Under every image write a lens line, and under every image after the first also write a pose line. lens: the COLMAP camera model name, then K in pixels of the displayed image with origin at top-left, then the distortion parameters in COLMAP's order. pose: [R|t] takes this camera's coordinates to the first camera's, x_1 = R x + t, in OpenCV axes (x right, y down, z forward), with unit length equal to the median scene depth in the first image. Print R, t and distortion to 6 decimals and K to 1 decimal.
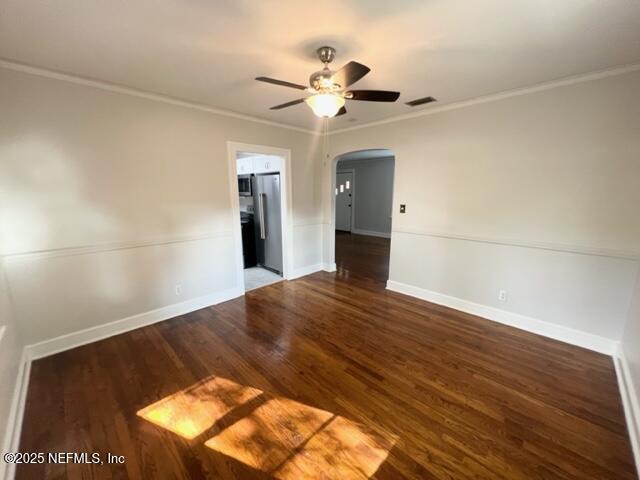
lens RADIAL K [[256.5, 0, 320.0], [0, 256.5, 240.0], [0, 0, 1]] dist [-0.000190, -0.000027]
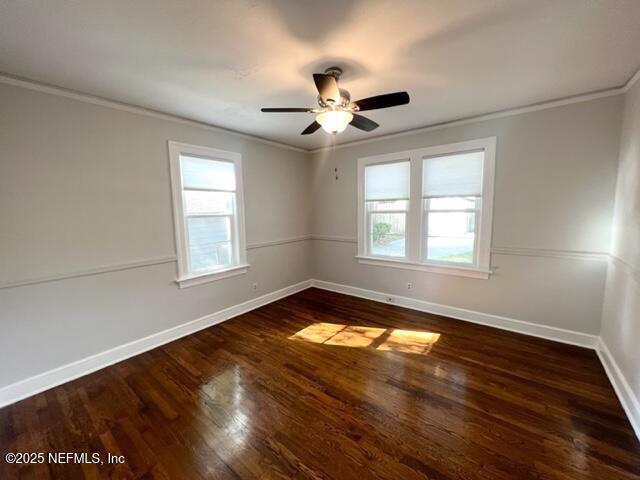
lens RADIAL K [[256.5, 0, 319.2], [0, 256.5, 238.4], [0, 0, 1]] dist [-0.002021, 0.000060]
pose [[-0.993884, 0.032829, -0.105438, 0.214702], [0.000657, 0.956532, 0.291626, -0.390766], [0.110428, 0.289773, -0.950704, 2.173477]]
